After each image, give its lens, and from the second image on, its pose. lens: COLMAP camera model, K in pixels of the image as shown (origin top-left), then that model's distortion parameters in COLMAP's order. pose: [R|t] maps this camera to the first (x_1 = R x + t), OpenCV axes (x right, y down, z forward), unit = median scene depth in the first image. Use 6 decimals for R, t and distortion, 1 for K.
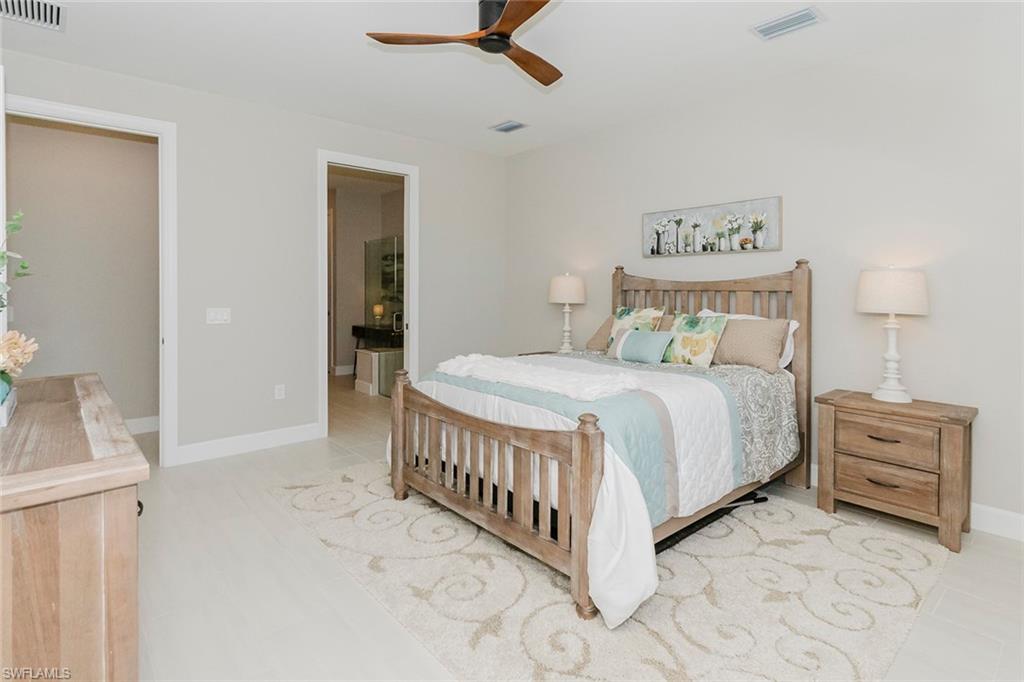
lens RADIAL K [[516.8, 0, 494.5], [0, 516.8, 350.1], [0, 0, 1]] dist [-0.000572, -0.000381]
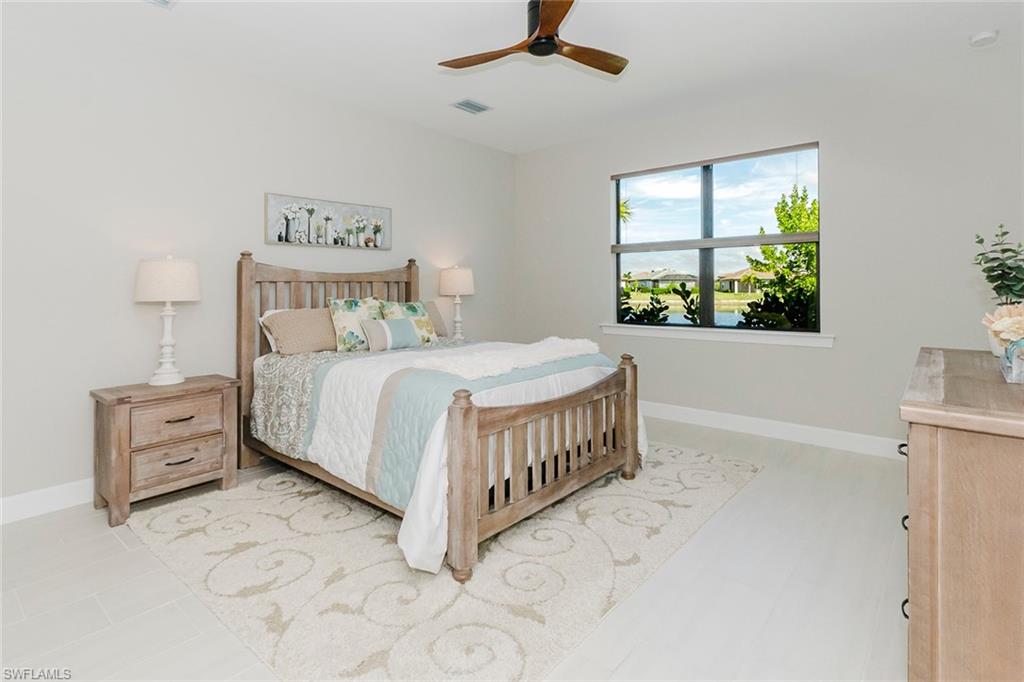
lens RADIAL K [[516.8, 0, 494.5], [0, 516.8, 350.1], [0, 0, 1]] dist [-0.000572, -0.000381]
pose [[-0.143194, -0.133755, 0.980615, -0.719670], [0.113603, 0.982055, 0.150541, -0.102890], [-0.983153, 0.132958, -0.125429, 0.856356]]
